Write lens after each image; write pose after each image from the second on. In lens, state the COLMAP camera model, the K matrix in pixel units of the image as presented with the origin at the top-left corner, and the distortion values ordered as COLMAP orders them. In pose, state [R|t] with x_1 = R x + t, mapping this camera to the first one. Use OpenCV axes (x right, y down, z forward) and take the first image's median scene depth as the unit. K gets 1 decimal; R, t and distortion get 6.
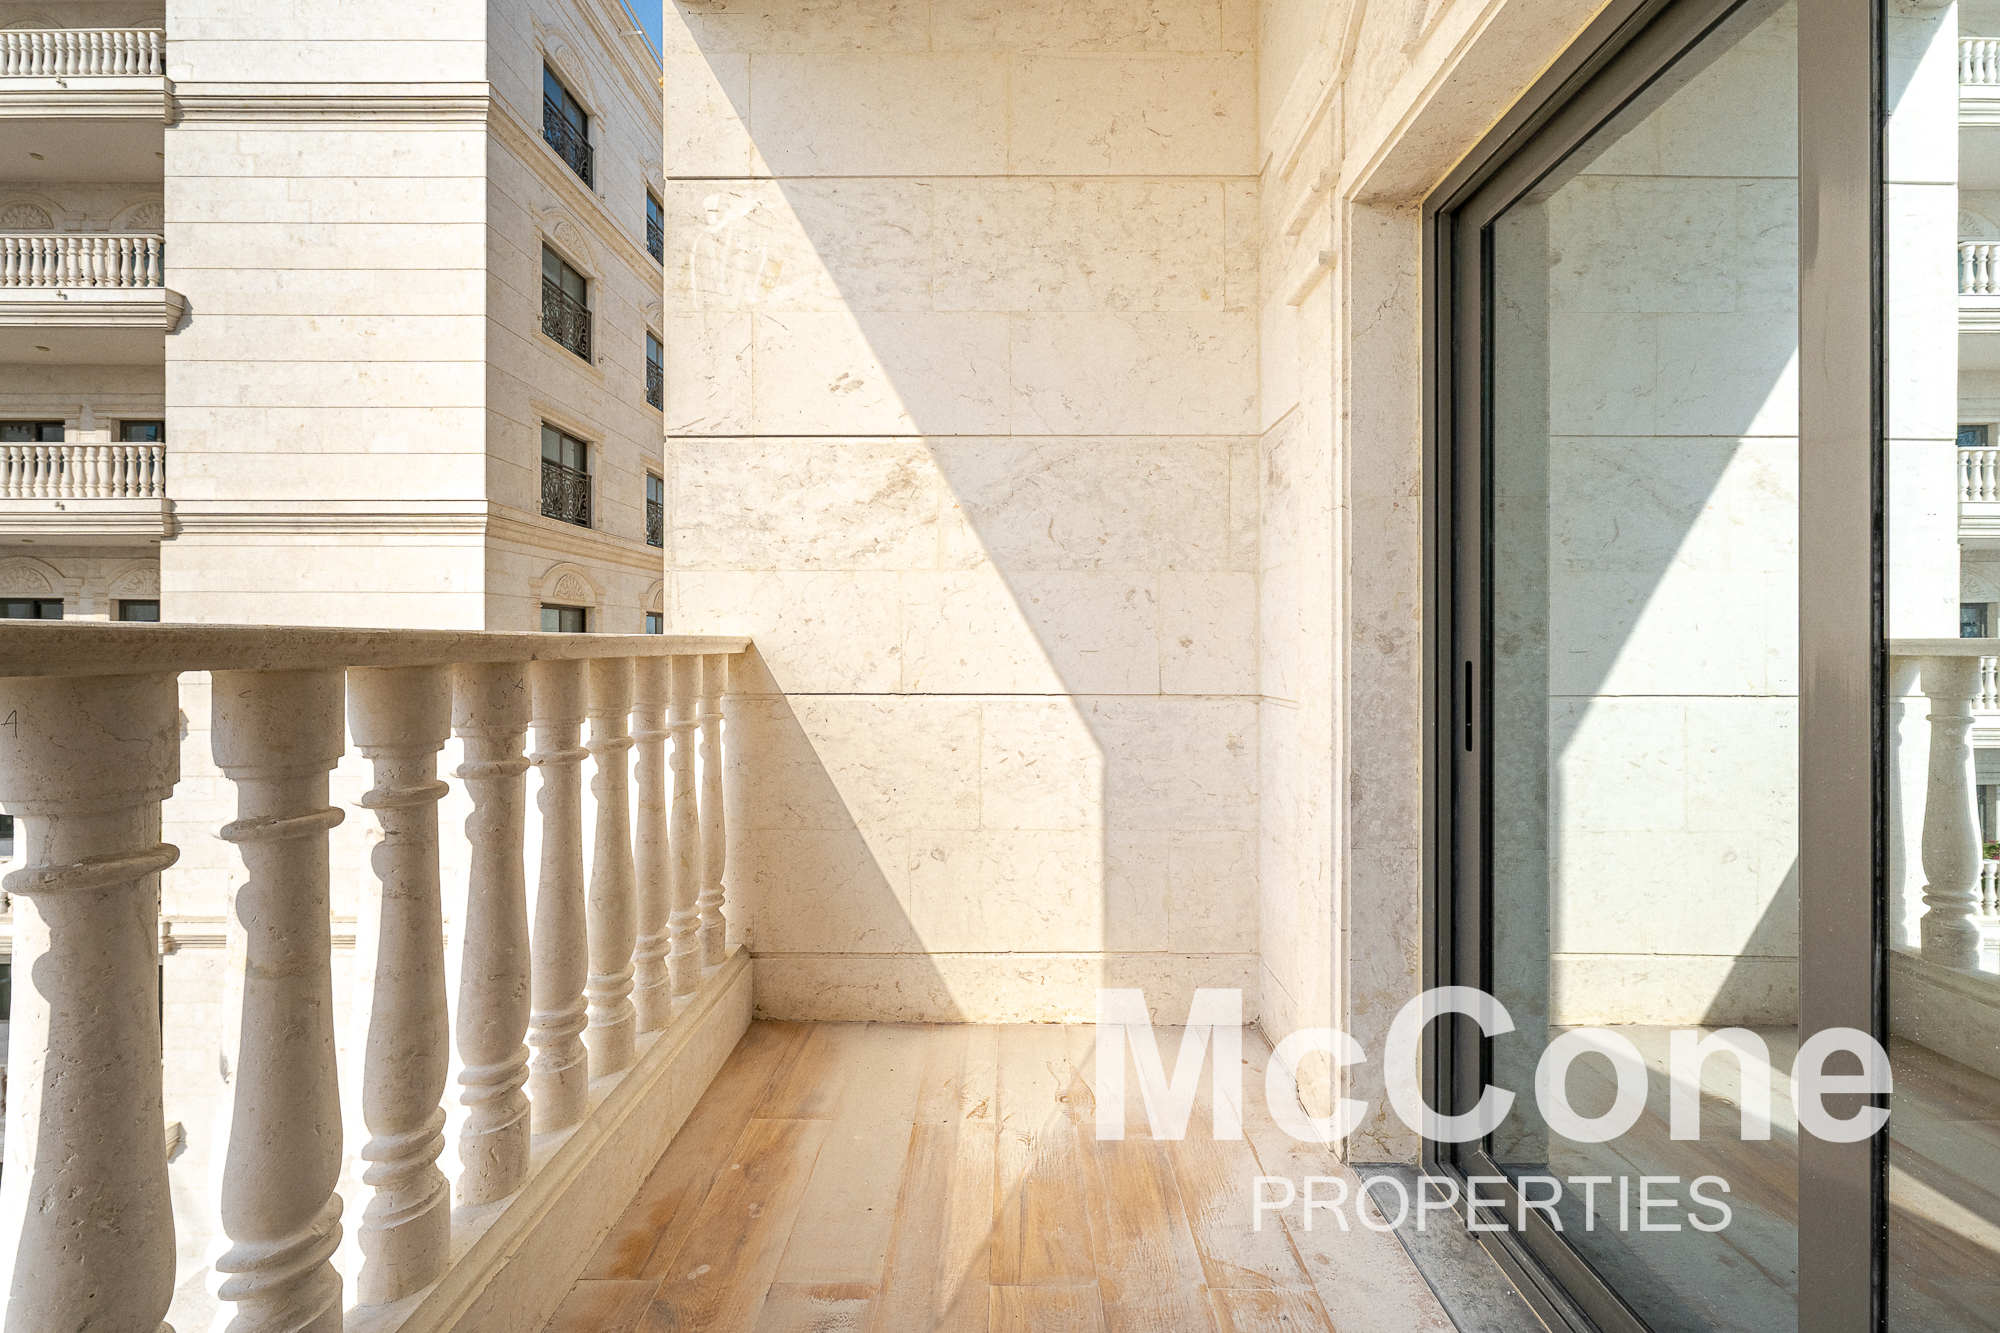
lens RADIAL K [[809.6, 0, 987.9], [0, 809.6, 657.7], [0, 0, 1]] dist [0.000826, -0.000386]
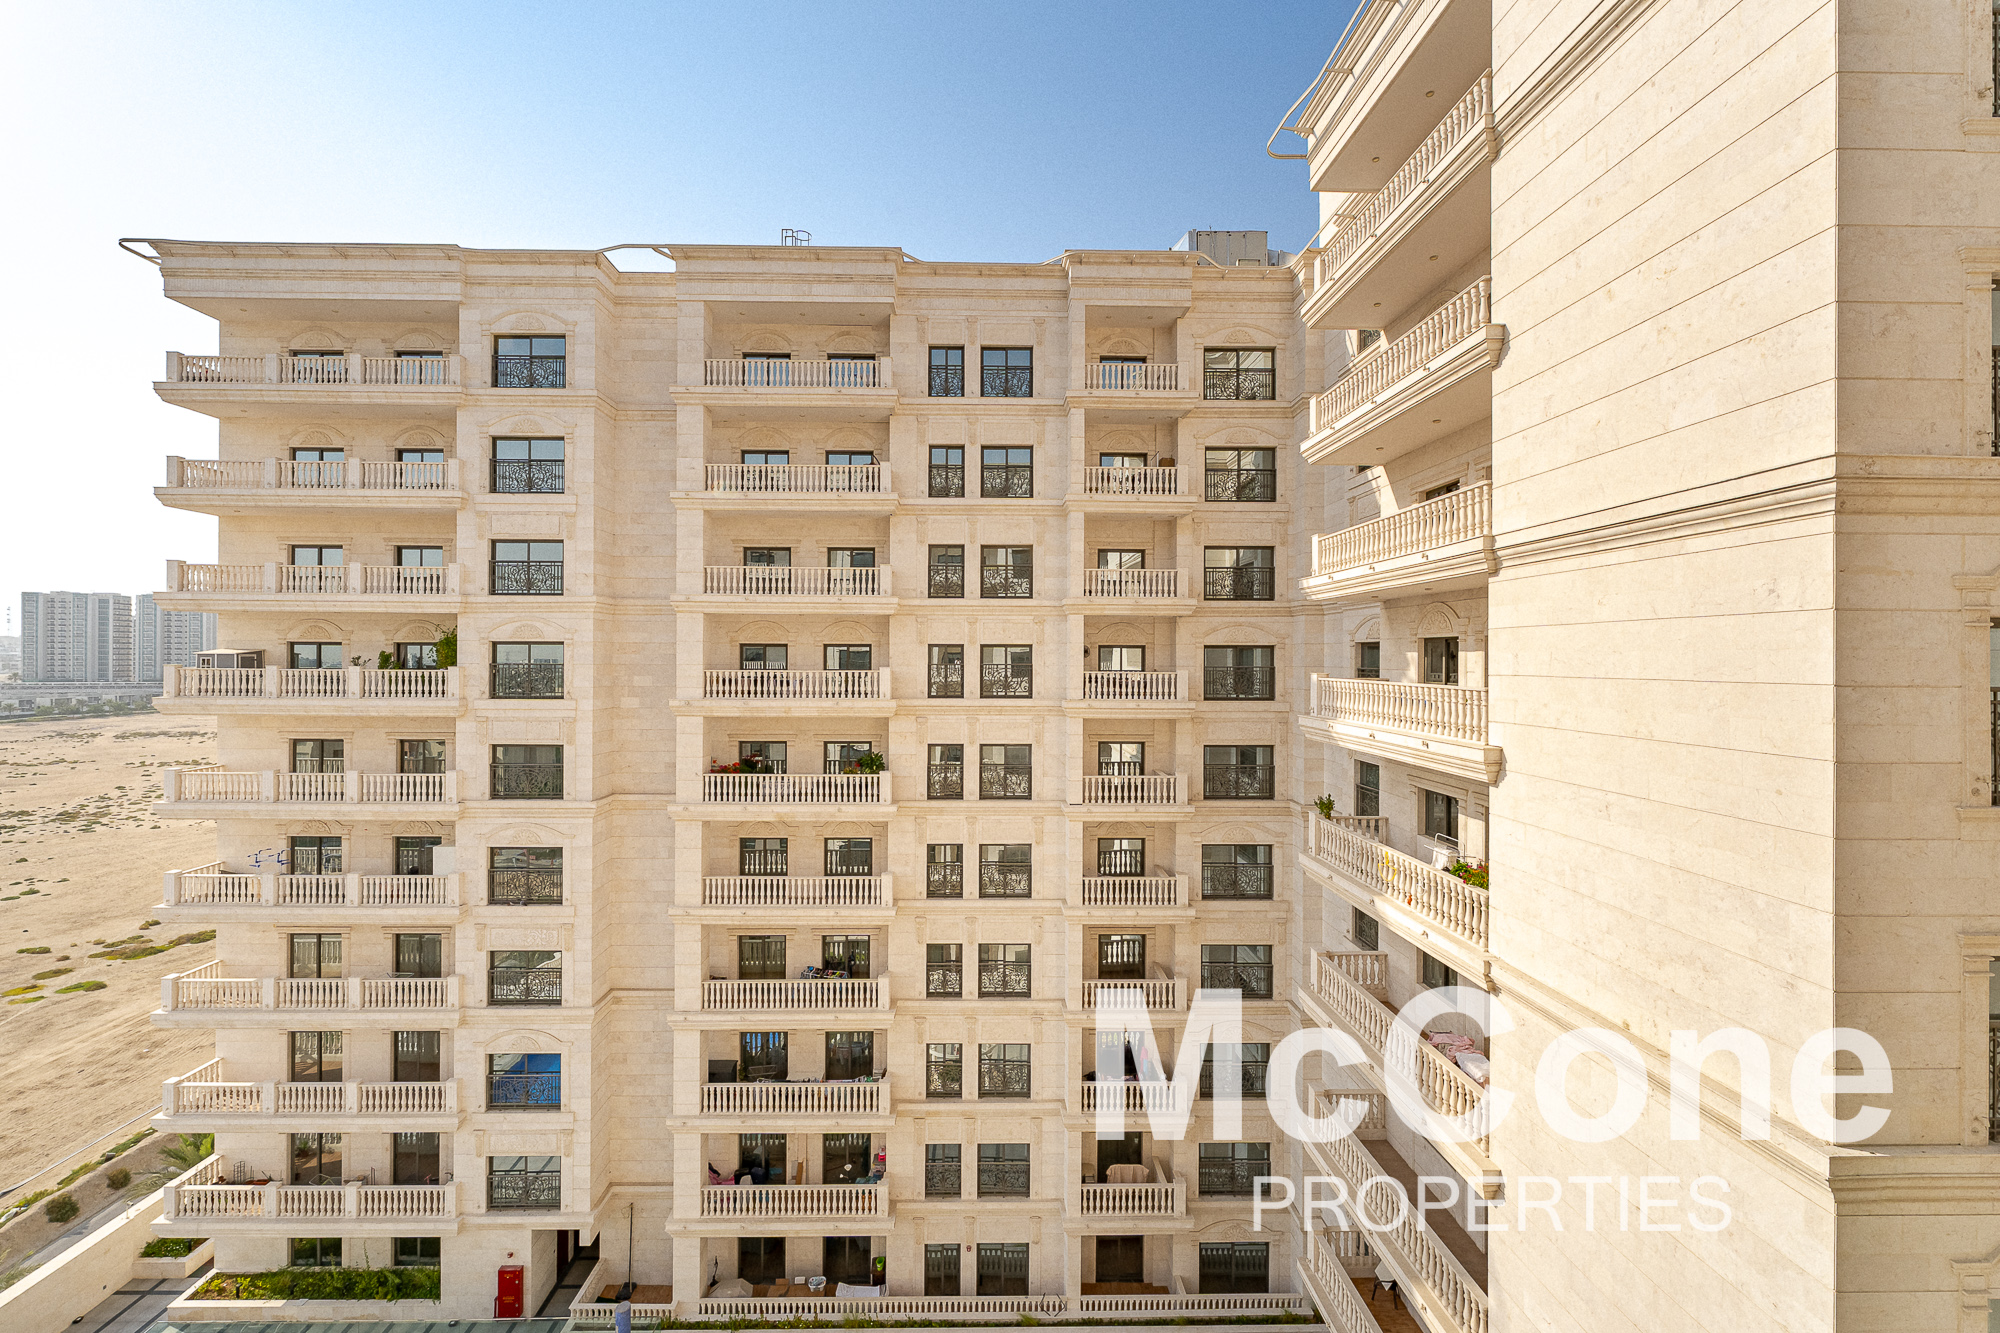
lens RADIAL K [[809.6, 0, 987.9], [0, 809.6, 657.7], [0, 0, 1]] dist [0.000826, -0.000386]
pose [[0.044214, -0.004953, -0.999010, -0.043743], [-0.018792, 0.999807, -0.005789, -0.026040], [0.998845, 0.019029, 0.044112, 0.312835]]
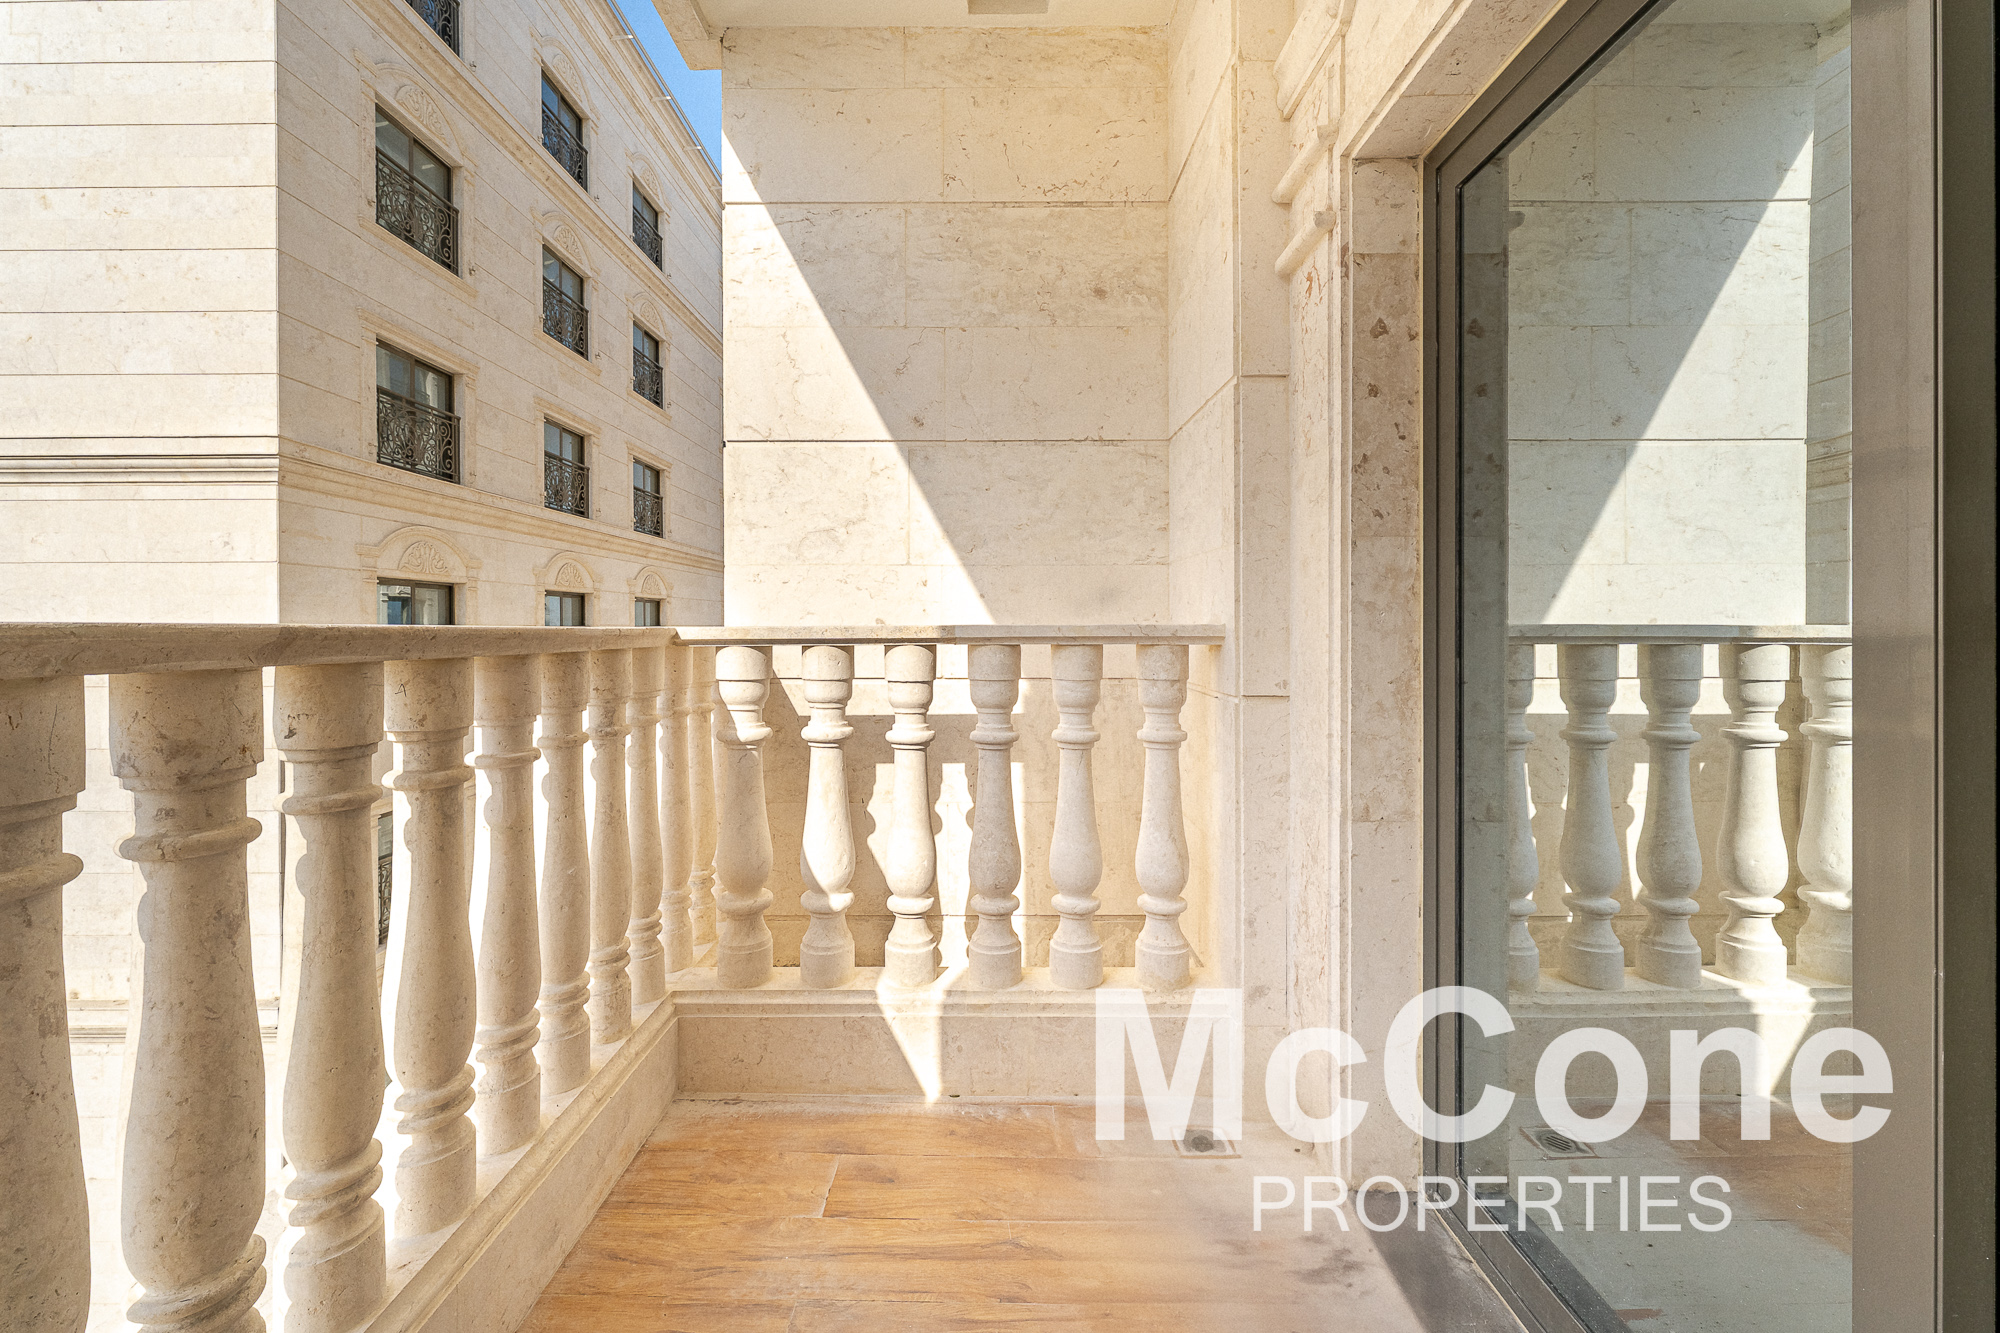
lens RADIAL K [[813.0, 0, 991.7], [0, 813.0, 635.2], [0, 0, 1]] dist [-0.002271, -0.000885]
pose [[0.999736, -0.006096, 0.022155, 0.010695], [0.006259, 0.999954, -0.007290, -0.003831], [-0.022109, 0.007427, 0.999728, 0.223501]]
